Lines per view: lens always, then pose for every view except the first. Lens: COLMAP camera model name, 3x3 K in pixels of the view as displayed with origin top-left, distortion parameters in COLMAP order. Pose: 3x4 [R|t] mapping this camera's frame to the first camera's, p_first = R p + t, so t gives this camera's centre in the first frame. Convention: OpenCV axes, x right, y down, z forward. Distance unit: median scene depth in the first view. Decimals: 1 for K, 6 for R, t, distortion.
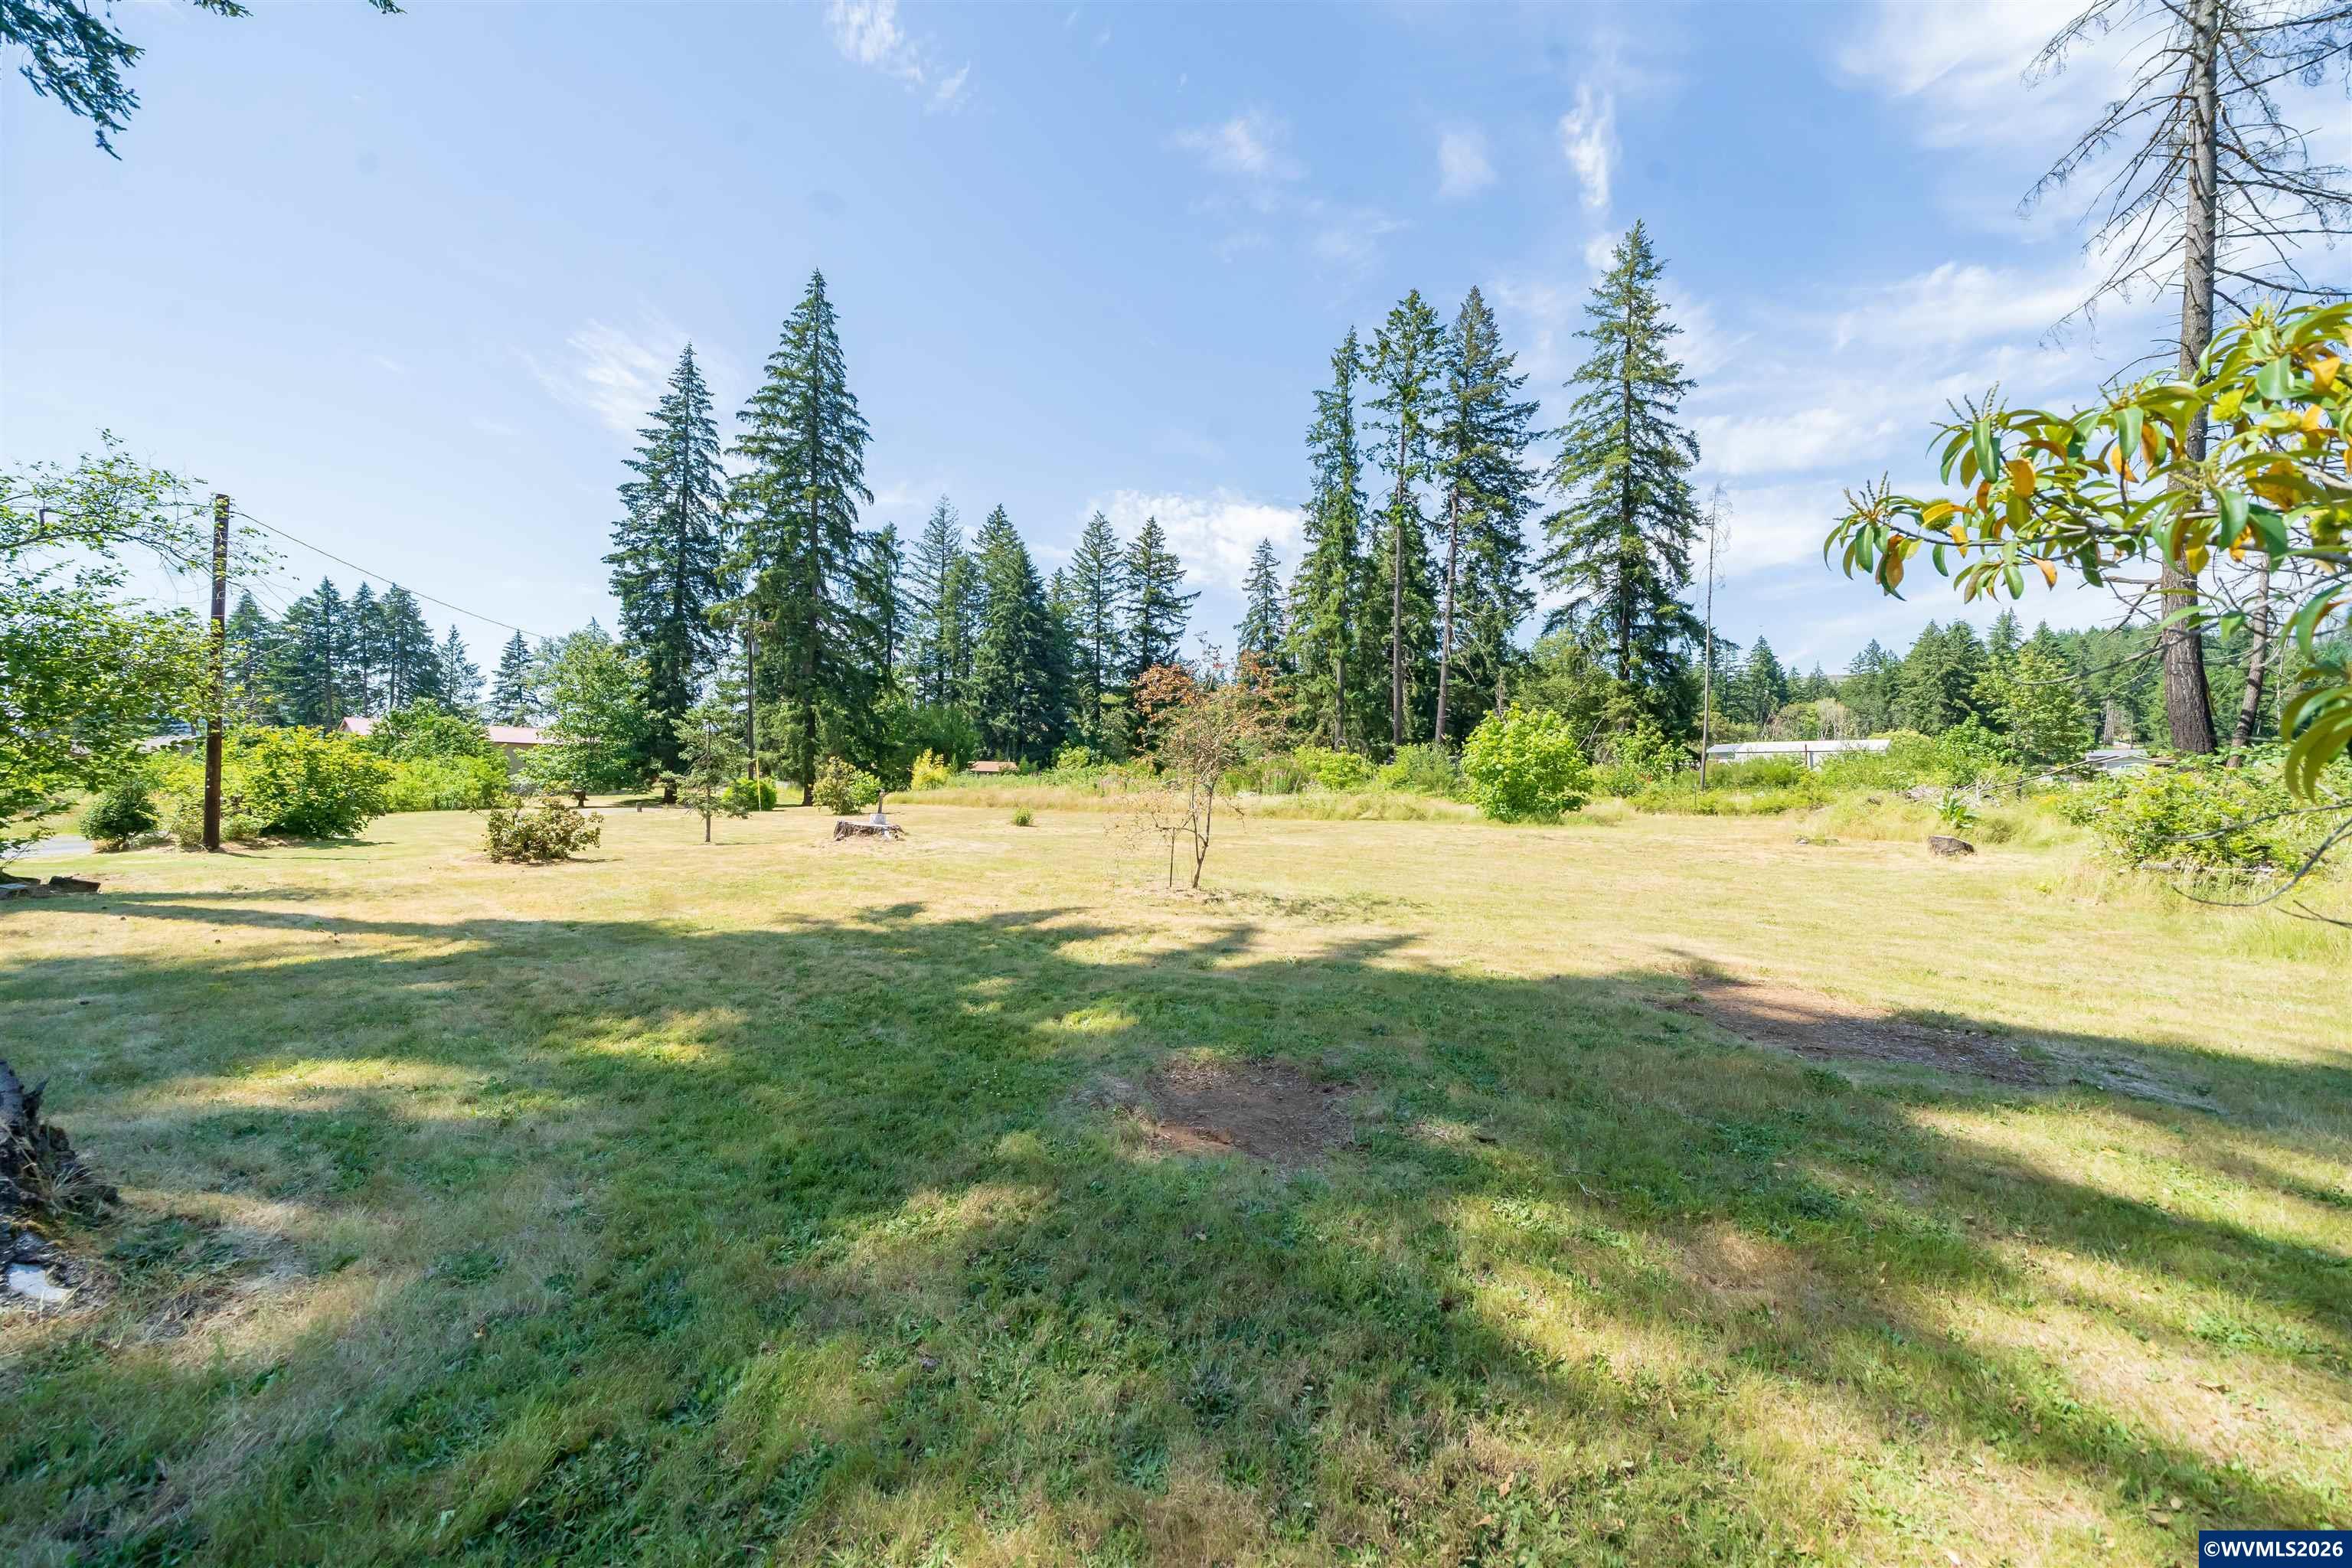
lens RADIAL K [[819.7, 0, 1170.0], [0, 819.7, 780.5], [0, 0, 1]] dist [-0.002592, -0.000038]
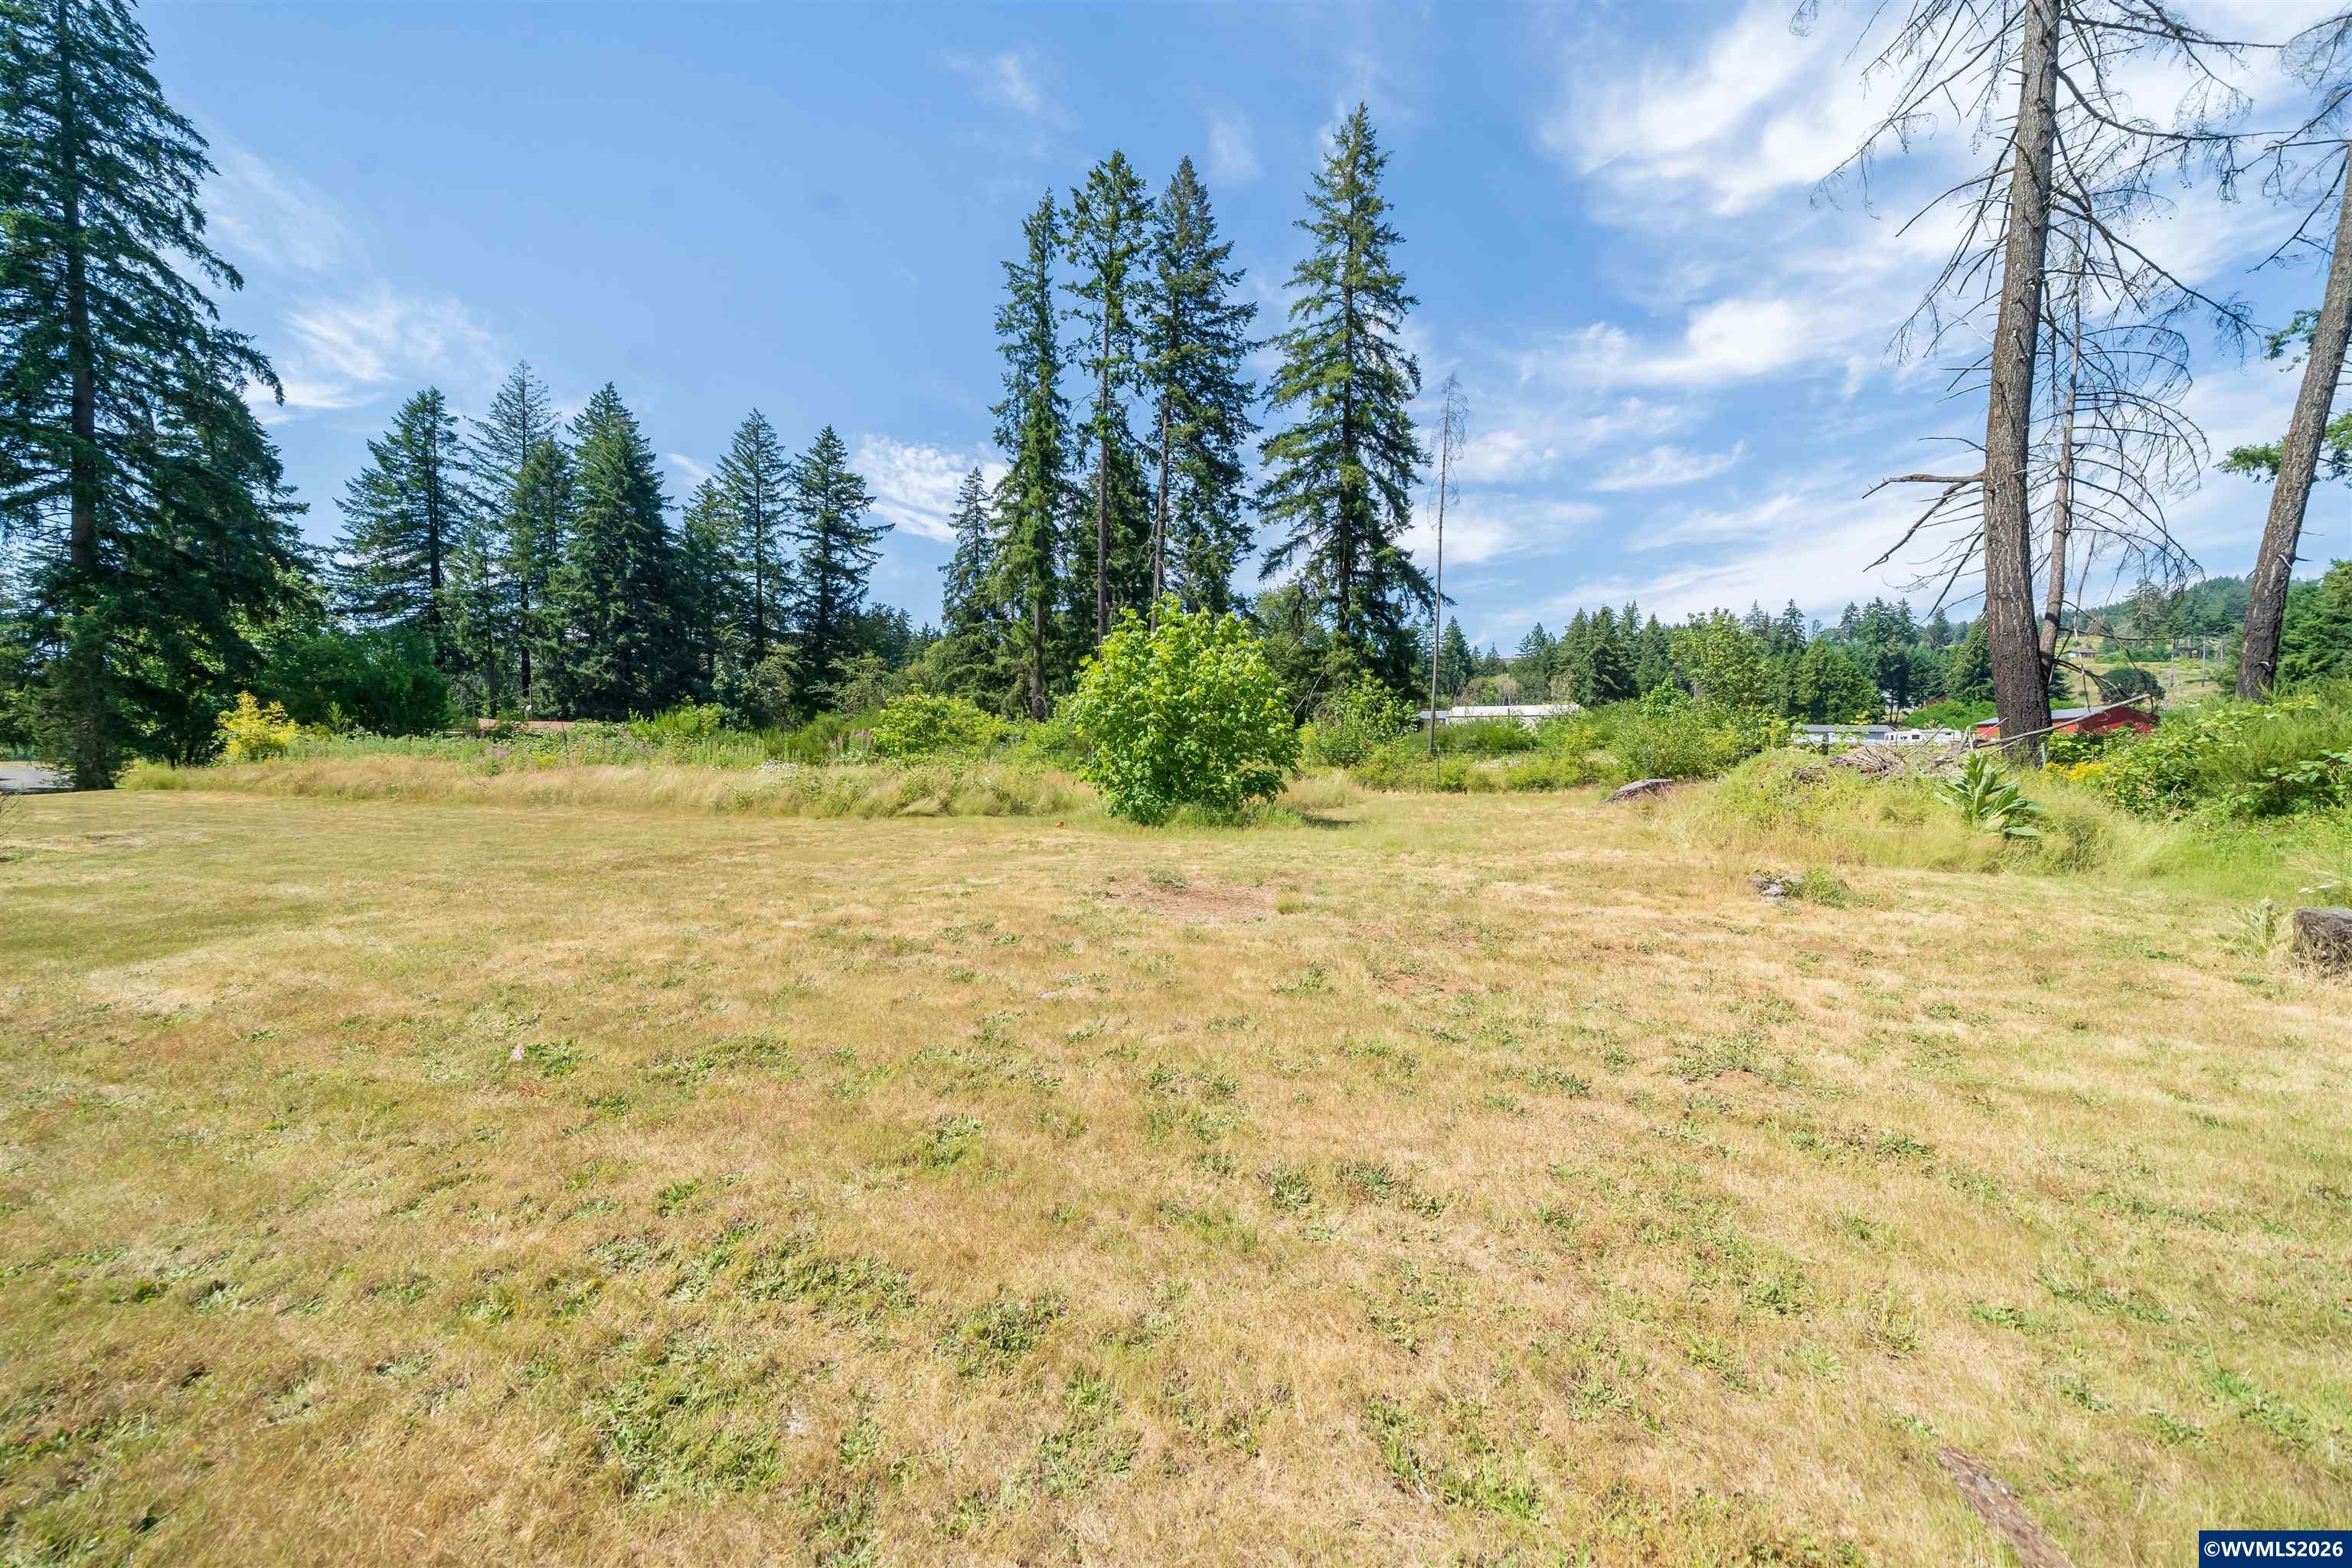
lens RADIAL K [[831.7, 0, 1183.8], [0, 831.7, 783.4], [0, 0, 1]] dist [-0.001418, -0.000078]
pose [[0.949424, -0.015735, 0.313601, 0.090534], [0.002579, 0.999101, 0.042320, 0.001809], [-0.313985, -0.039371, 0.948611, 0.167178]]
